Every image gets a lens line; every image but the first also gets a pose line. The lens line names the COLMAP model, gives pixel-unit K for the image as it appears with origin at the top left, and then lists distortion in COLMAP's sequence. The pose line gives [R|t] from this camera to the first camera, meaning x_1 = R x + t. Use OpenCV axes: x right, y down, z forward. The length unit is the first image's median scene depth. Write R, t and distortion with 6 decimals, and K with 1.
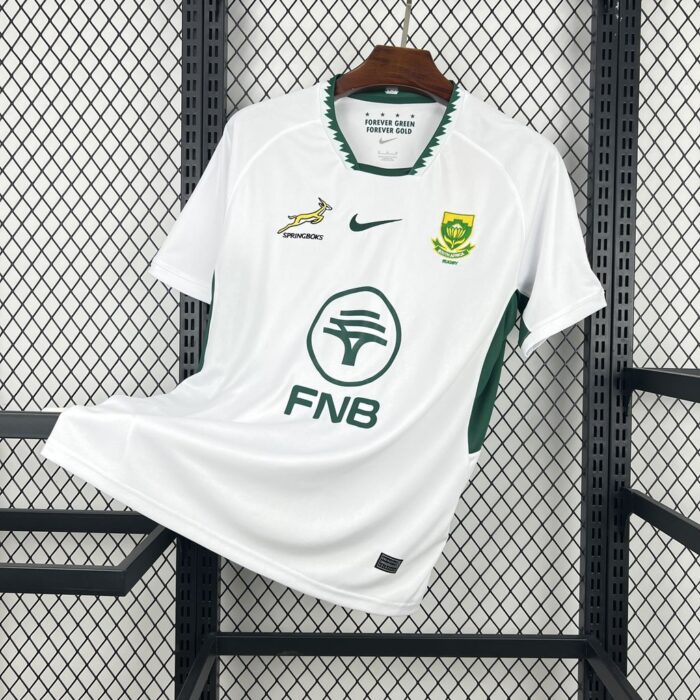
lens RADIAL K [[653.6, 0, 349.1], [0, 653.6, 347.4], [0, 0, 1]] dist [0.070532, 0.000000]
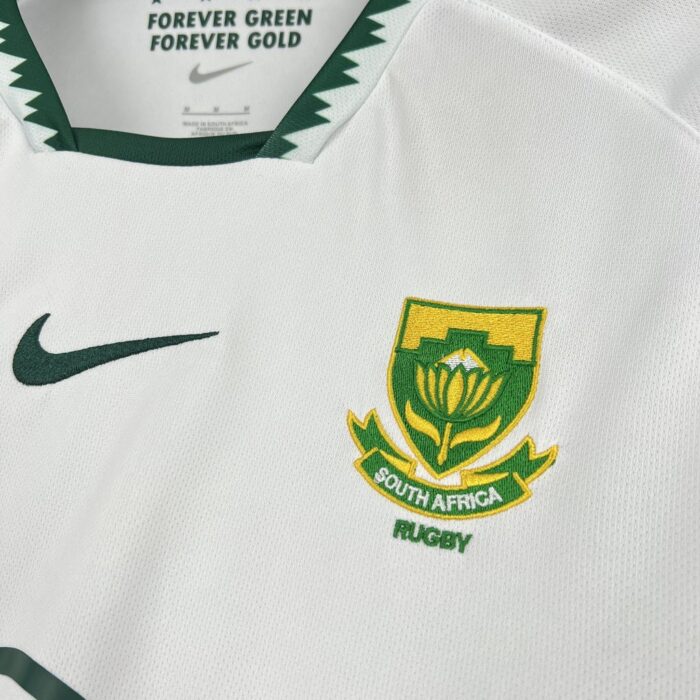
lens RADIAL K [[653.6, 0, 352.3], [0, 653.6, 351.1], [0, 0, 1]] dist [0.070532, 0.000000]
pose [[0.994999, -0.010397, -0.099346, 0.156841], [-0.012440, 0.973928, -0.226517, -0.145056], [0.099111, 0.226620, 0.968928, 0.825303]]
